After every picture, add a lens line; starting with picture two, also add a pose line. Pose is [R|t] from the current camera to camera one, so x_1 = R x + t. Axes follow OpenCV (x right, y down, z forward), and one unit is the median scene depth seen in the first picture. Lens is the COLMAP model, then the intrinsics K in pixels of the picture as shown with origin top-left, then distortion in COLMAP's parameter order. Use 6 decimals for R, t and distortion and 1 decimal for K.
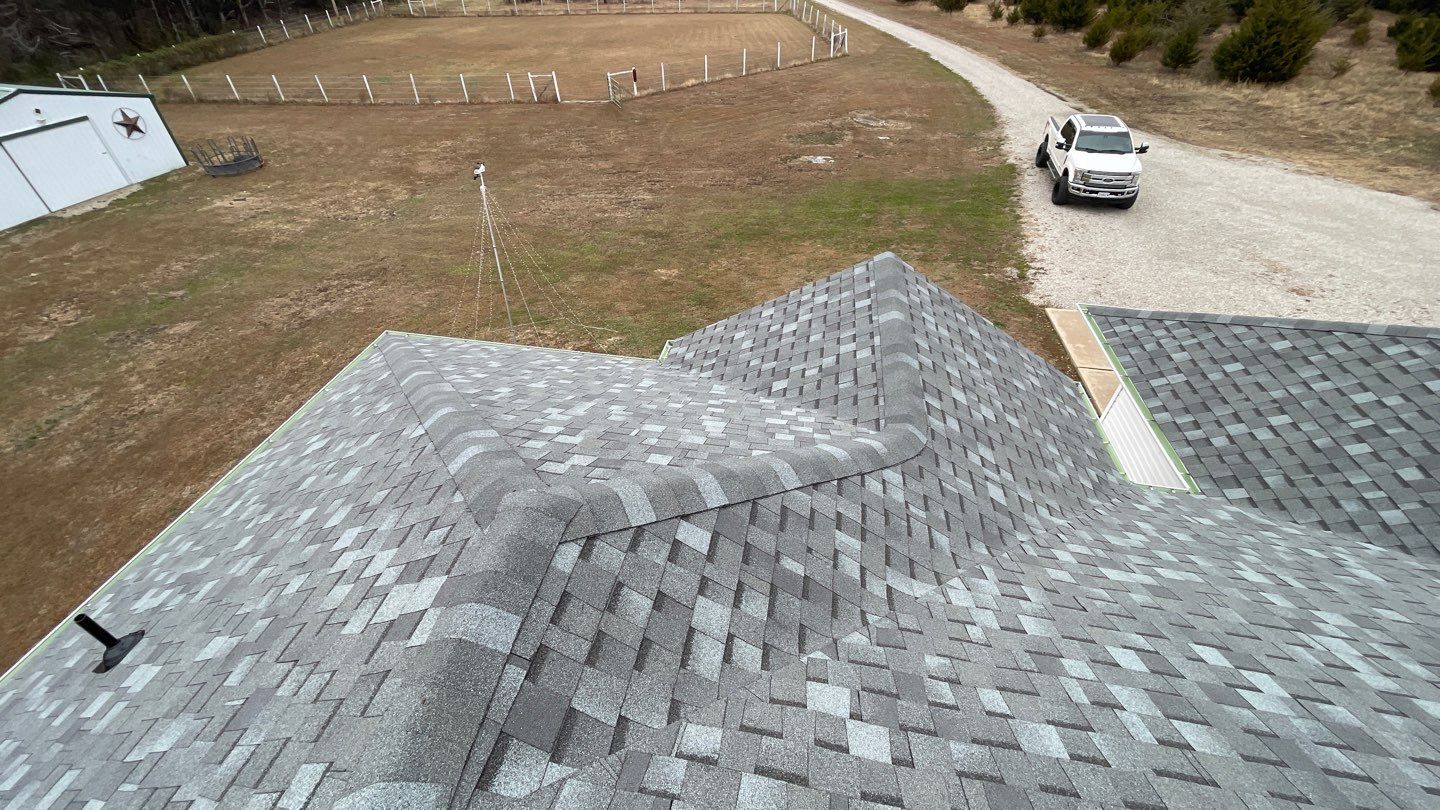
lens RADIAL K [[577.2, 0, 717.9], [0, 577.2, 405.0], [0, 0, 1]] dist [0.000456, -0.000581]
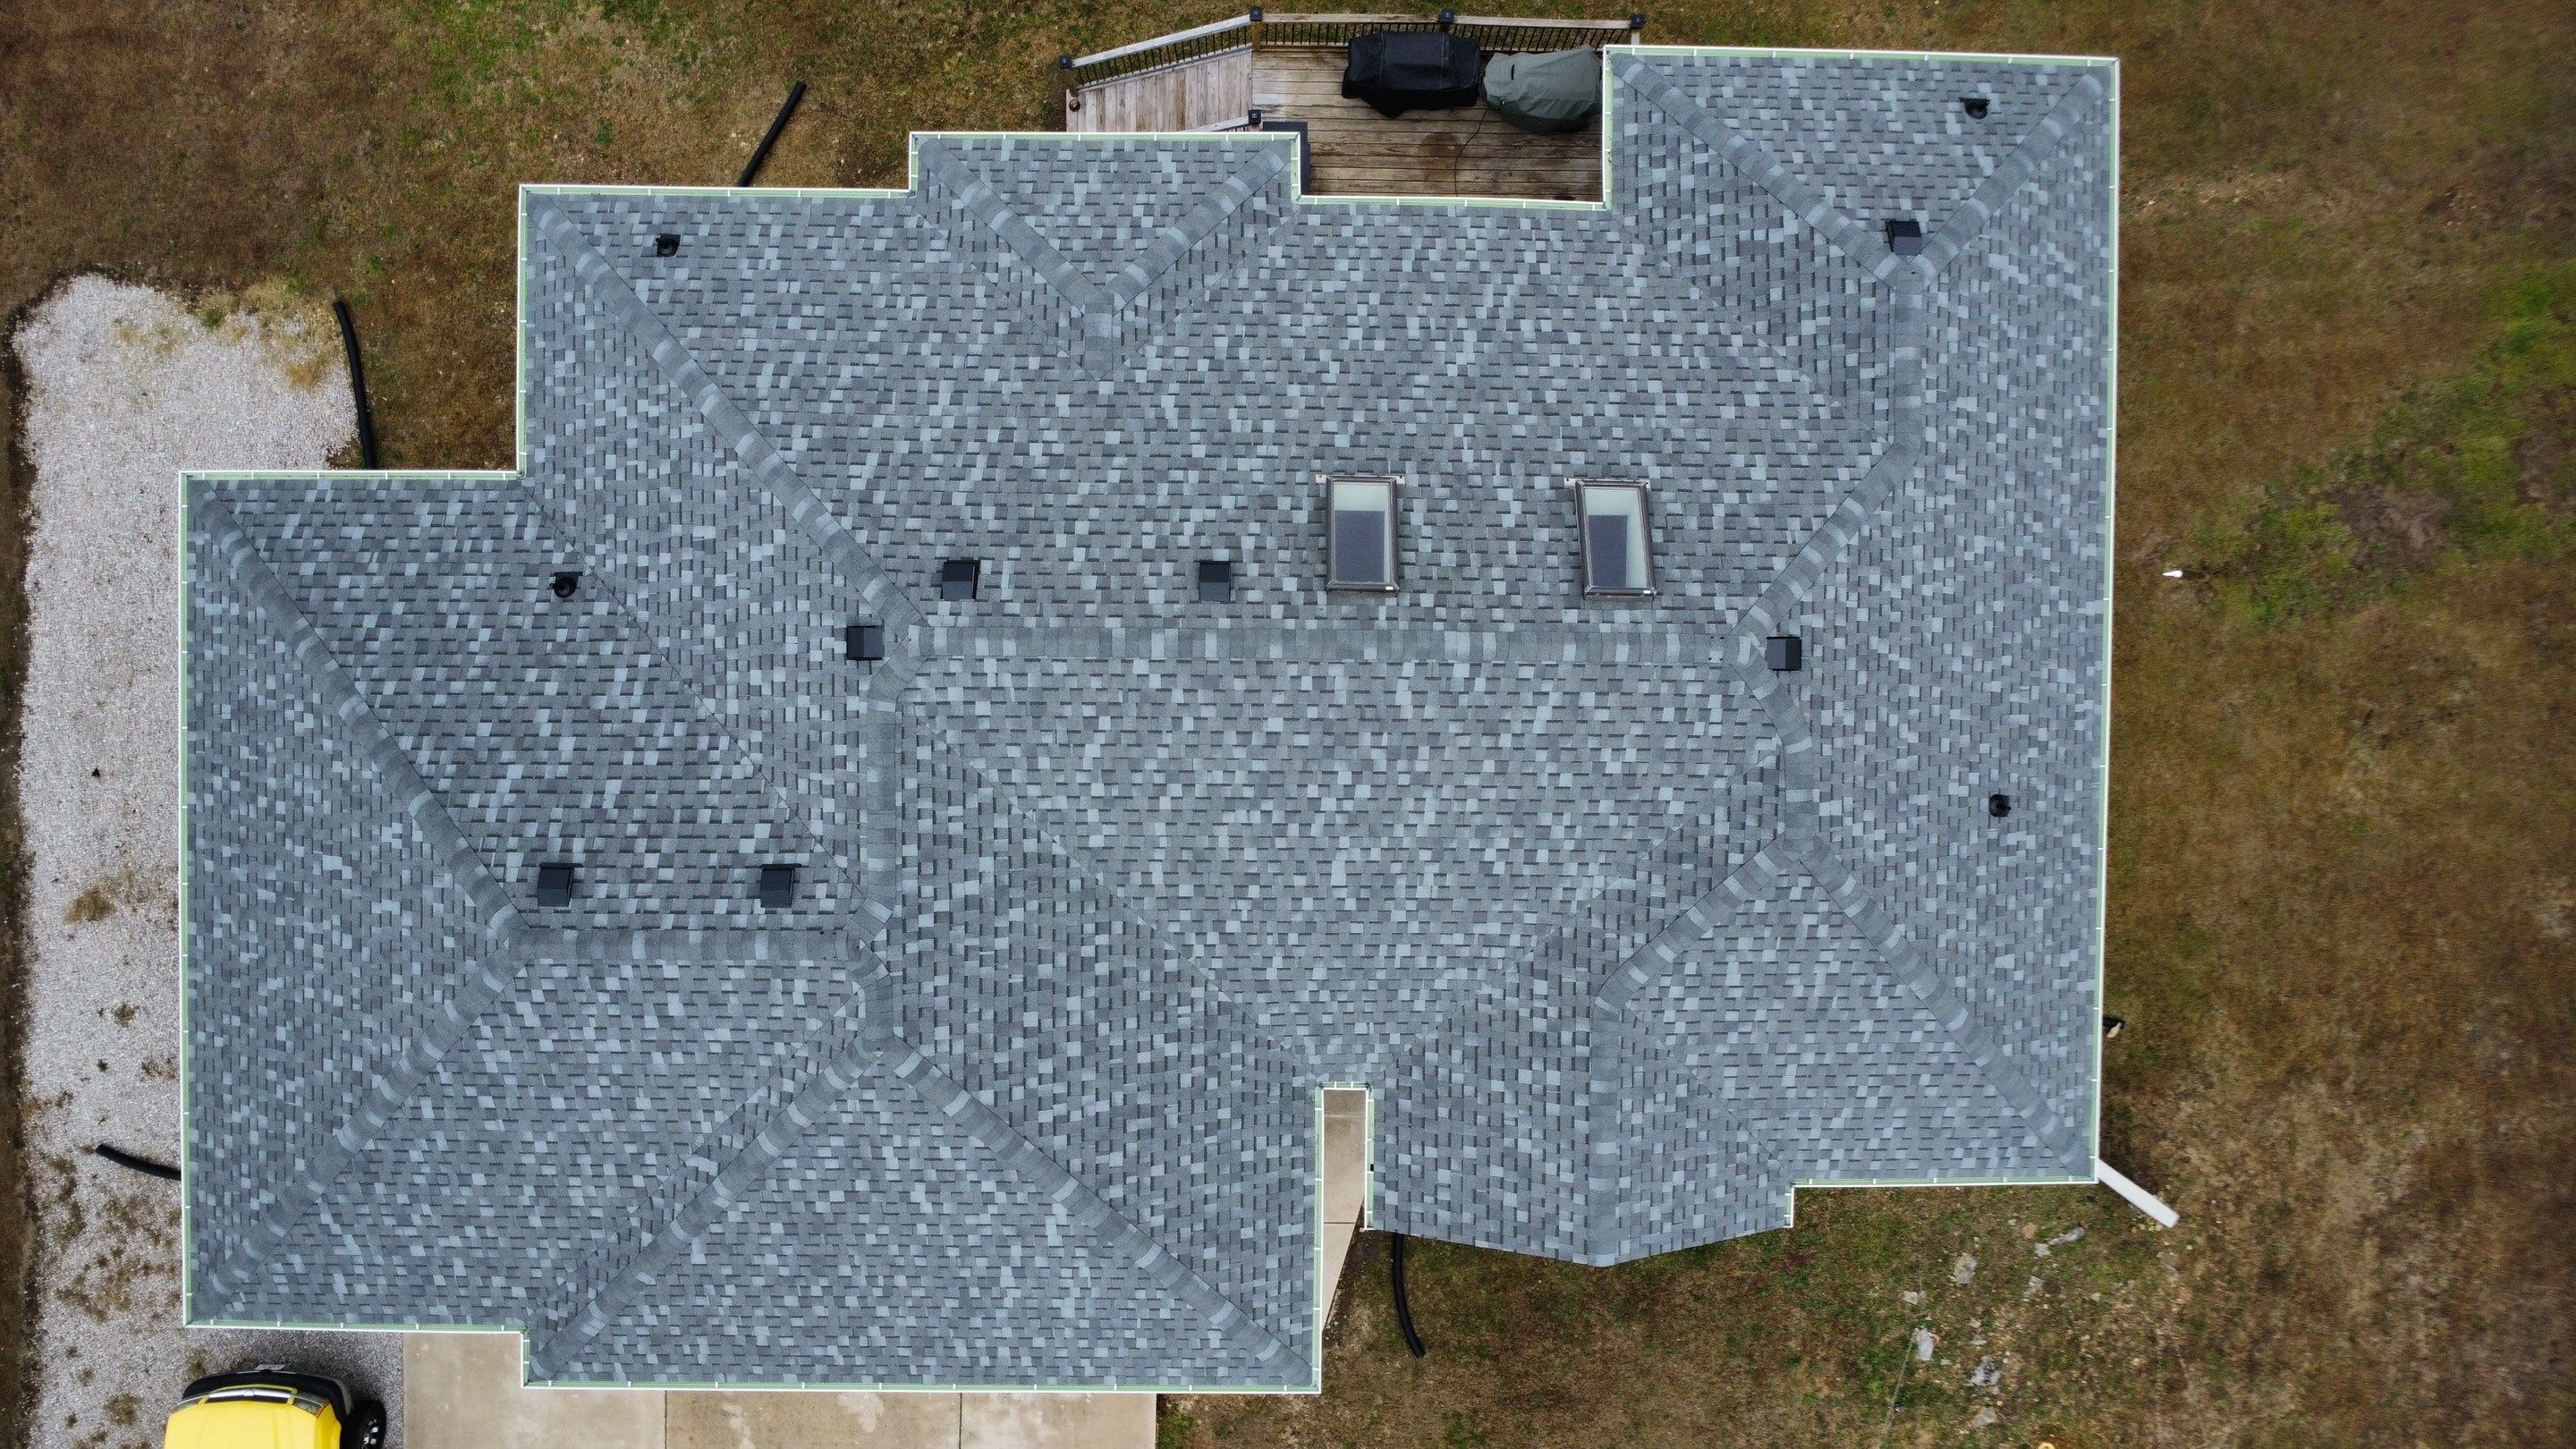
lens RADIAL K [[1883.1, 0, 1288.0], [0, 1883.1, 724.5], [0, 0, 1]] dist [-0.002888, -0.001580]
pose [[-0.986892, 0.160161, -0.019791, 0.817728], [-0.122025, -0.660342, 0.740985, -2.186156], [0.105609, 0.733687, 0.671230, -2.138952]]
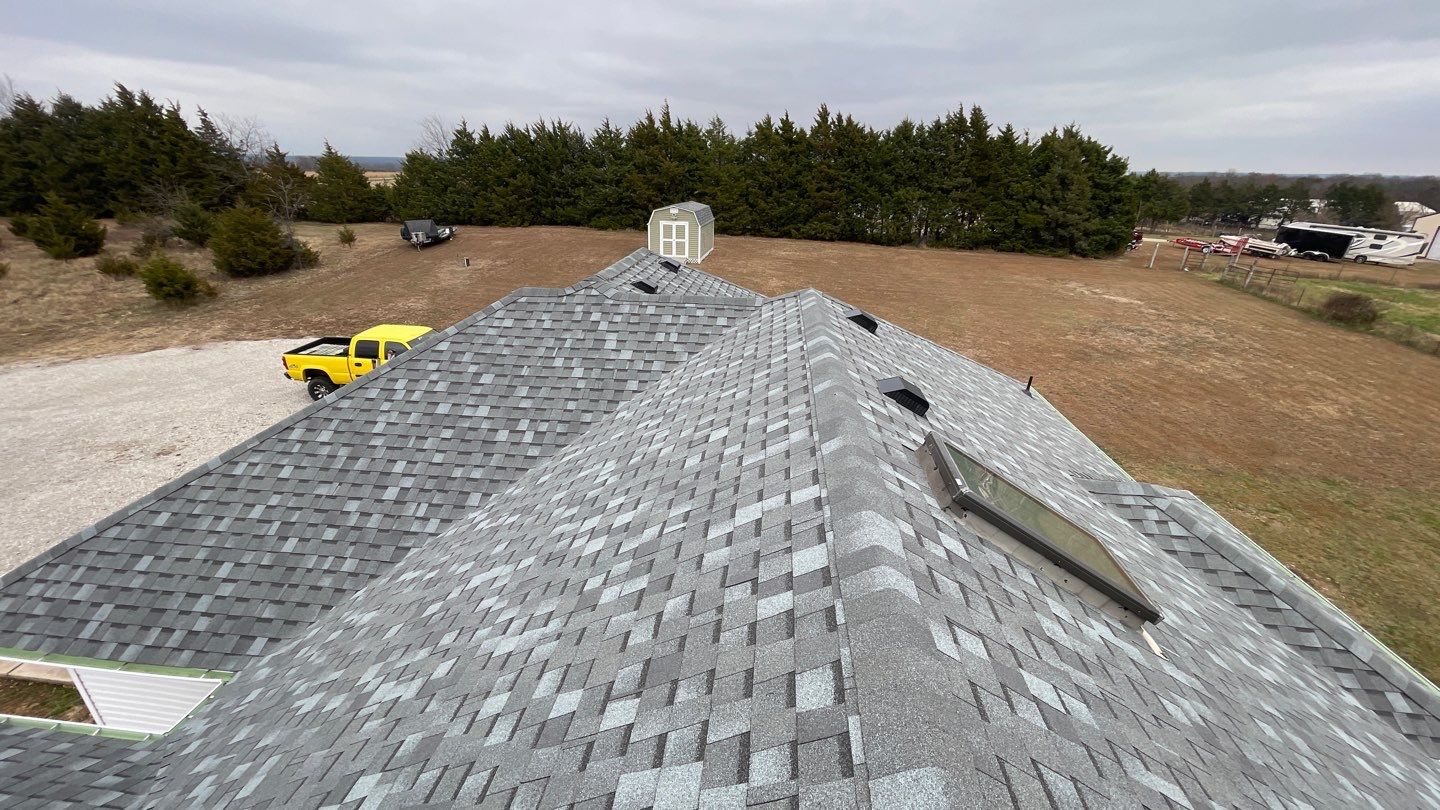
lens RADIAL K [[577.2, 0, 717.9], [0, 577.2, 405.0], [0, 0, 1]] dist [0.000456, -0.000581]
pose [[-0.065917, -0.397048, 0.915428, 0.093020], [0.626580, 0.697521, 0.347653, 0.013960], [-0.776565, 0.596505, 0.202804, -0.061757]]
